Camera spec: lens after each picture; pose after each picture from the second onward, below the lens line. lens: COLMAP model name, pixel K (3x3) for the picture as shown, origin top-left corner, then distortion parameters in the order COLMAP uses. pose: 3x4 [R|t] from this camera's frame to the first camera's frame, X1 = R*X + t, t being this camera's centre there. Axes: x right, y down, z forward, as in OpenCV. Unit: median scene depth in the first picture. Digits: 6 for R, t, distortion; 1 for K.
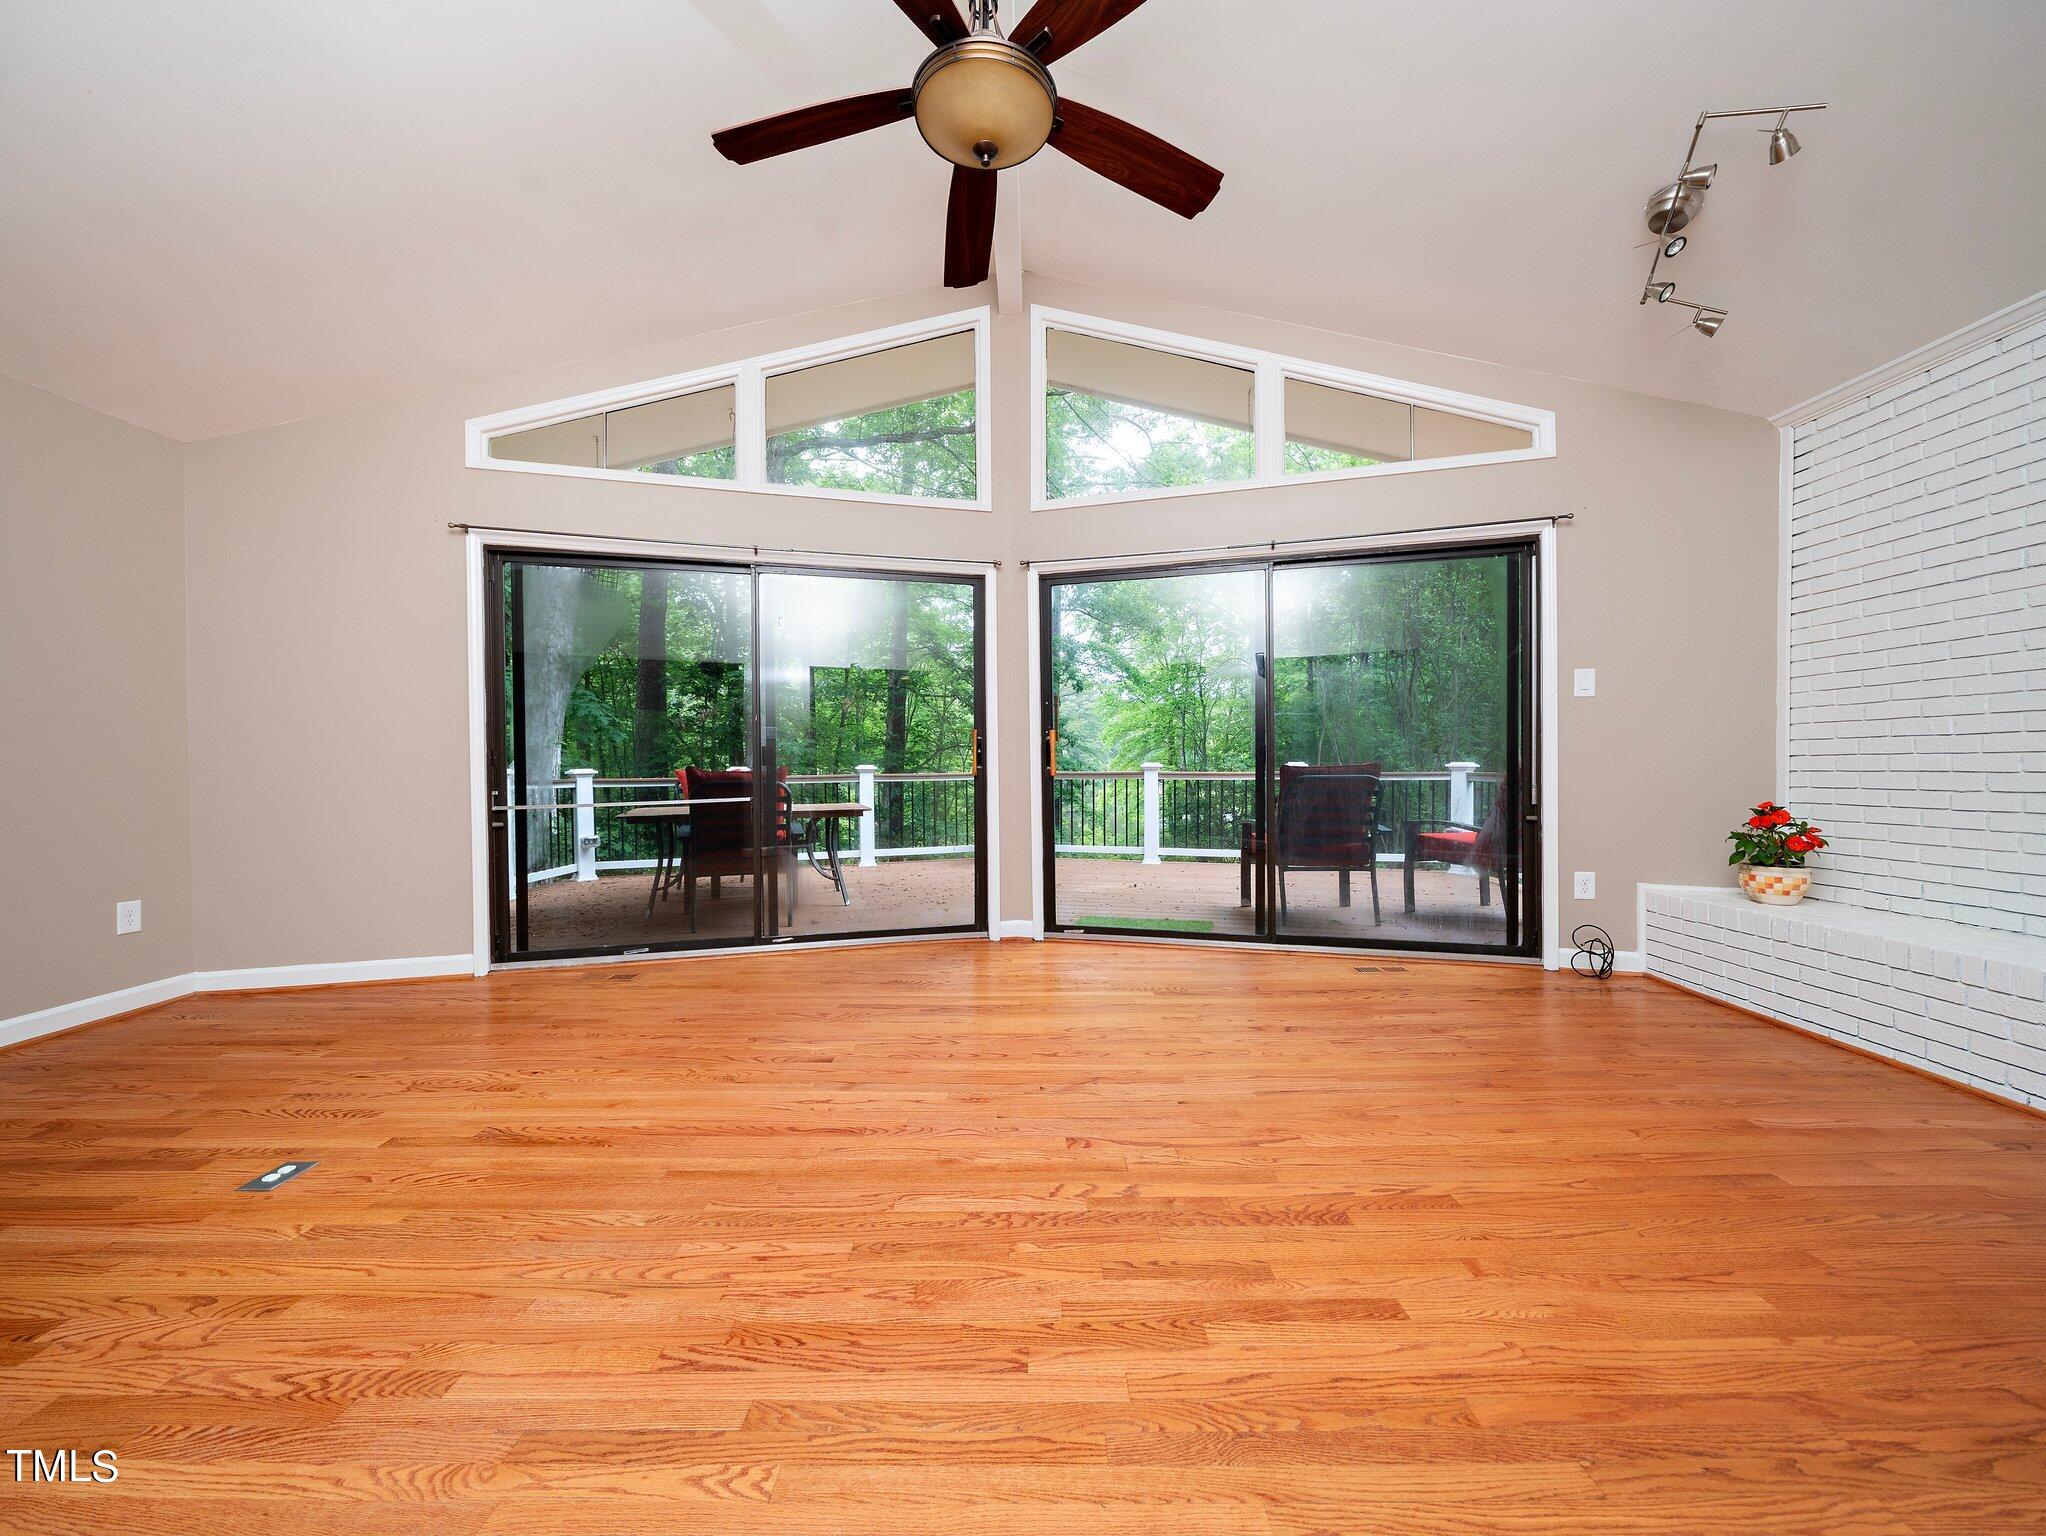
lens RADIAL K [[777.4, 0, 1023.0], [0, 777.4, 768.0], [0, 0, 1]] dist [-0.004411, 0.000518]
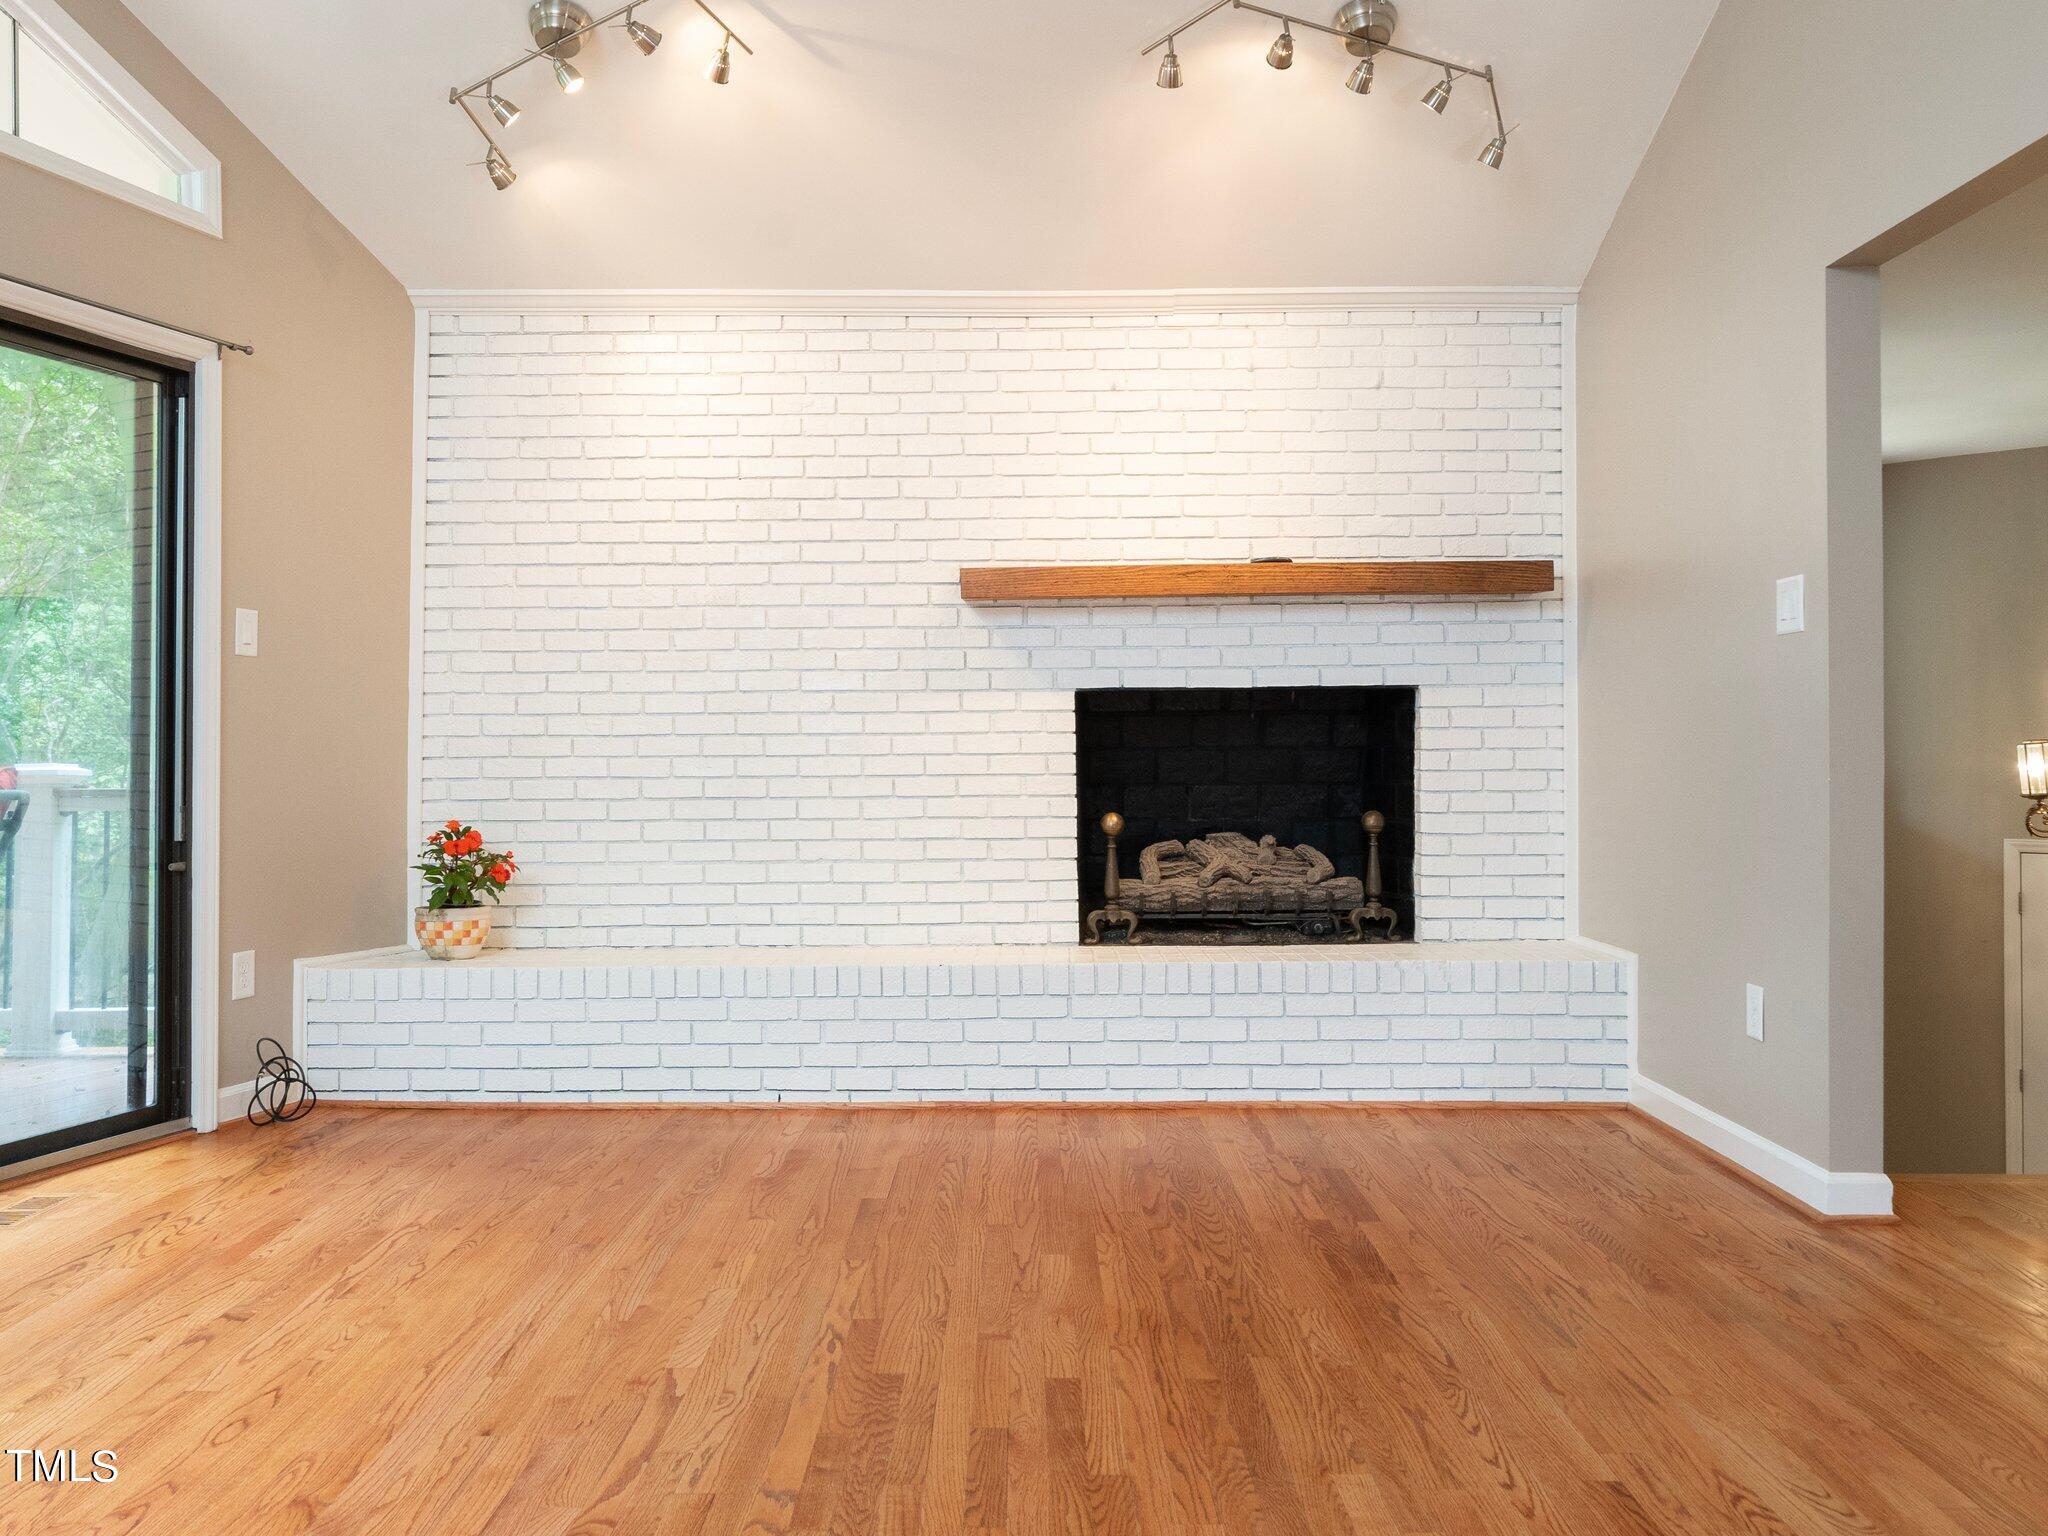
lens RADIAL K [[1706.8, 0, 1015.7], [0, 1706.8, 738.8], [0, 0, 1]] dist [-0.002387, 0.002574]
pose [[-0.000818, 0.019378, 0.999812, -0.667745], [0.006017, 0.999794, -0.019373, 0.000127], [-0.999982, 0.006000, -0.000935, 0.472498]]
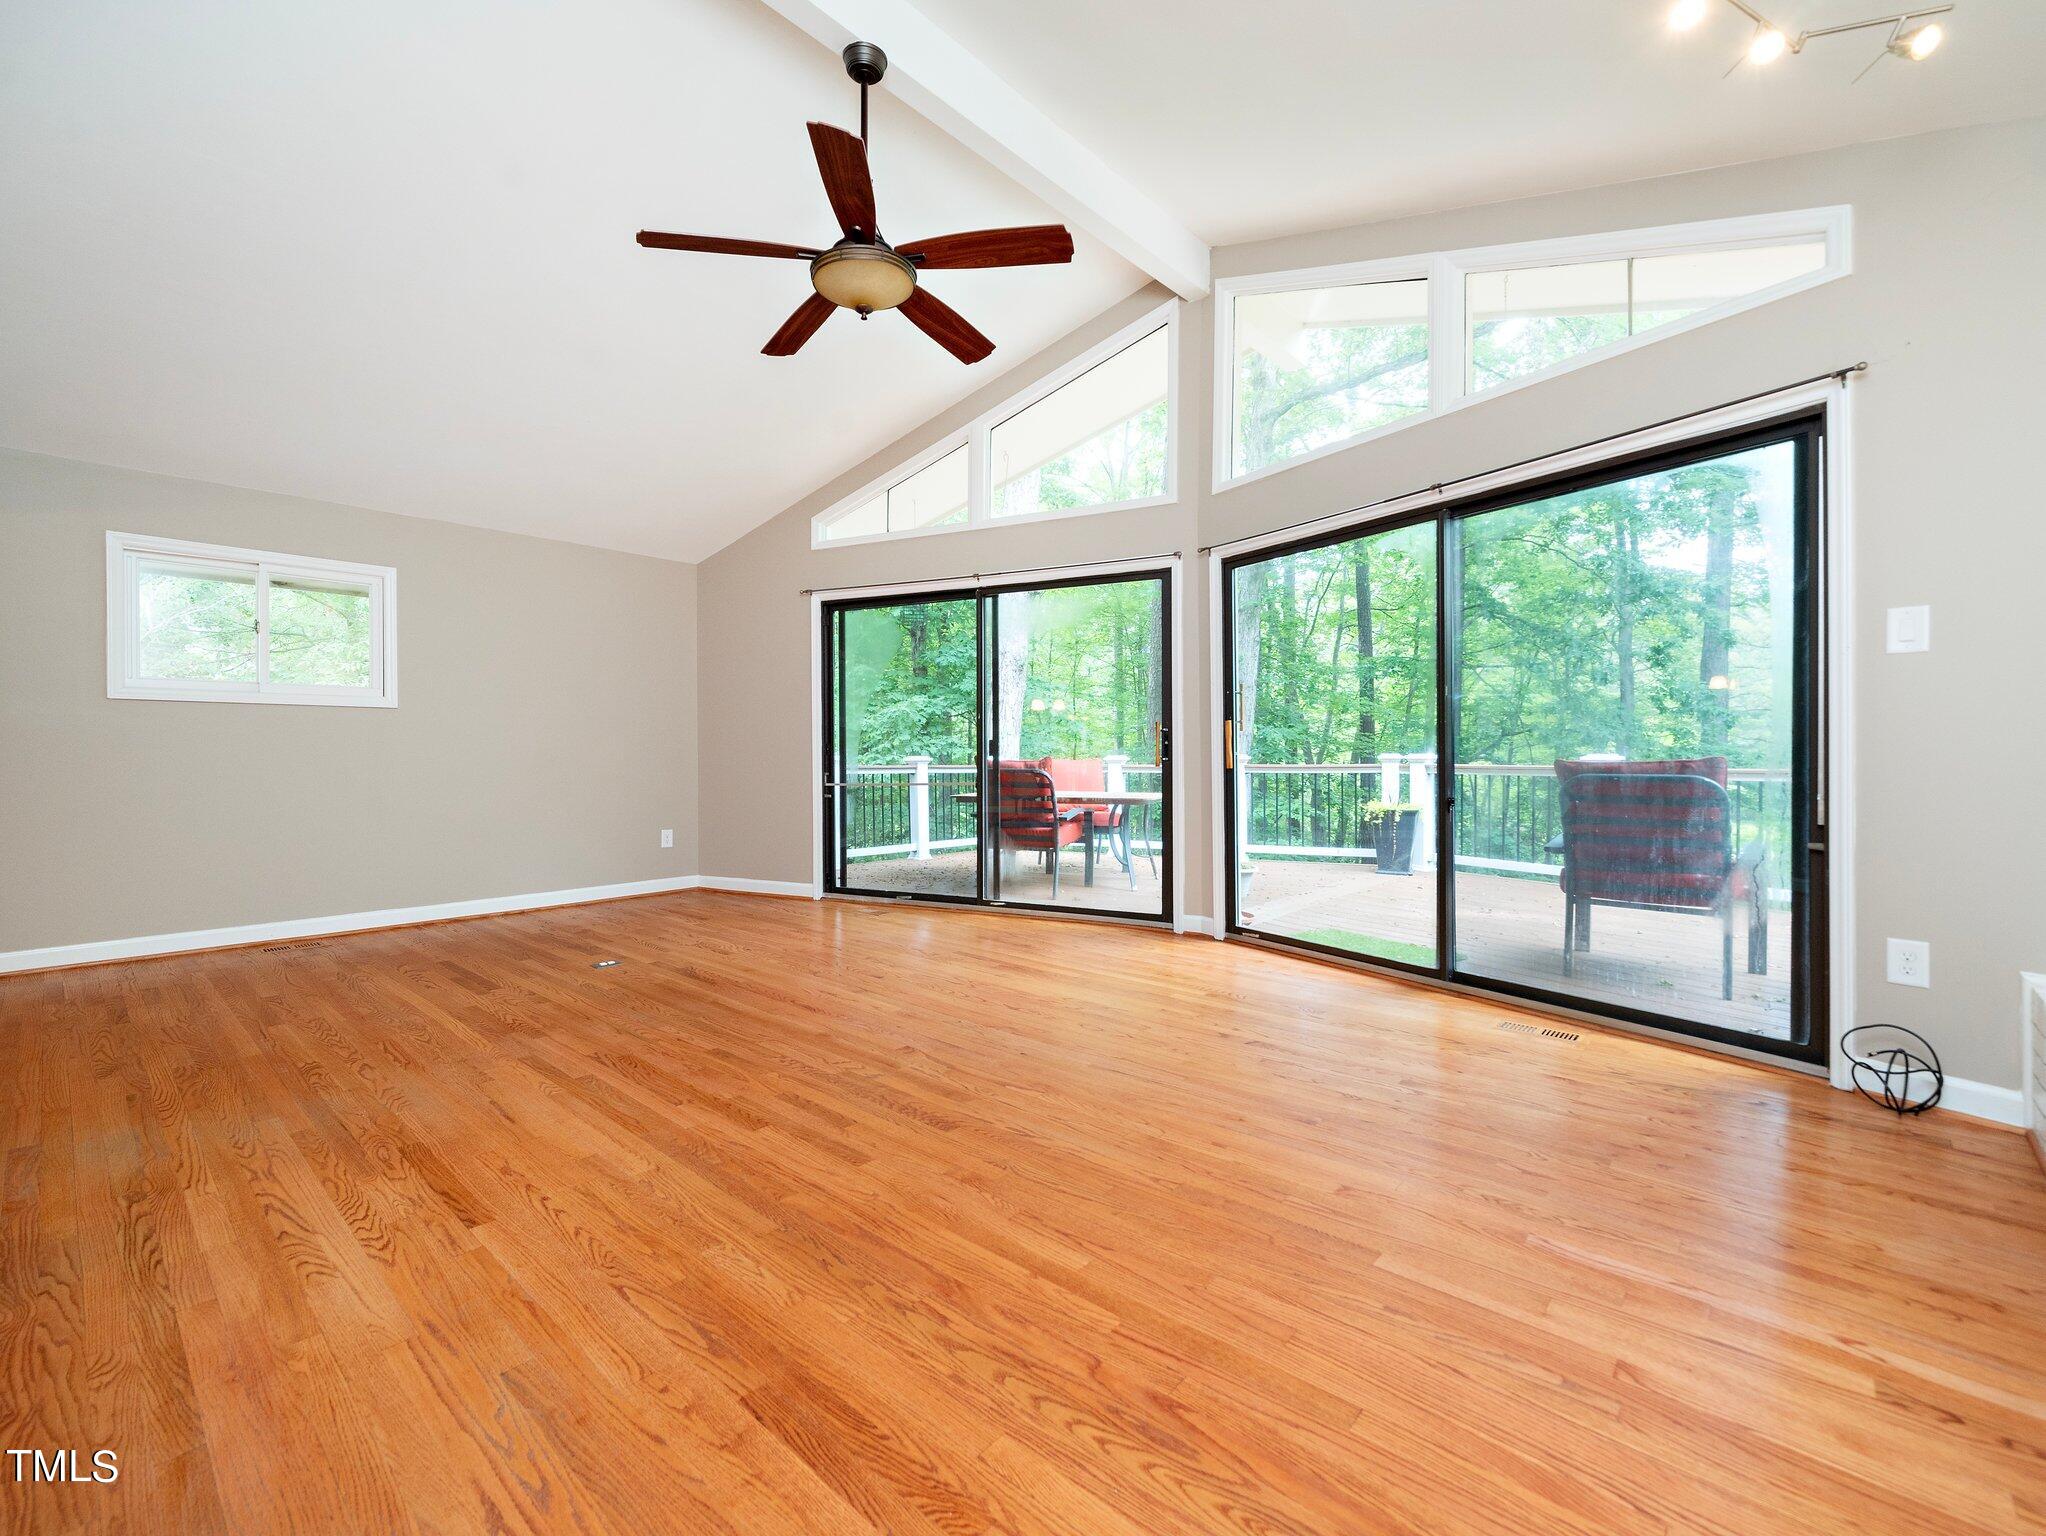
lens RADIAL K [[881.8, 0, 987.4], [0, 881.8, 759.0], [0, 0, 1]] dist [-0.002439, -0.000270]
pose [[0.736603, 0.008940, -0.676266, 0.755984], [-0.006502, 0.999960, 0.006137, -0.008759], [0.676294, -0.000124, 0.736632, 0.003453]]
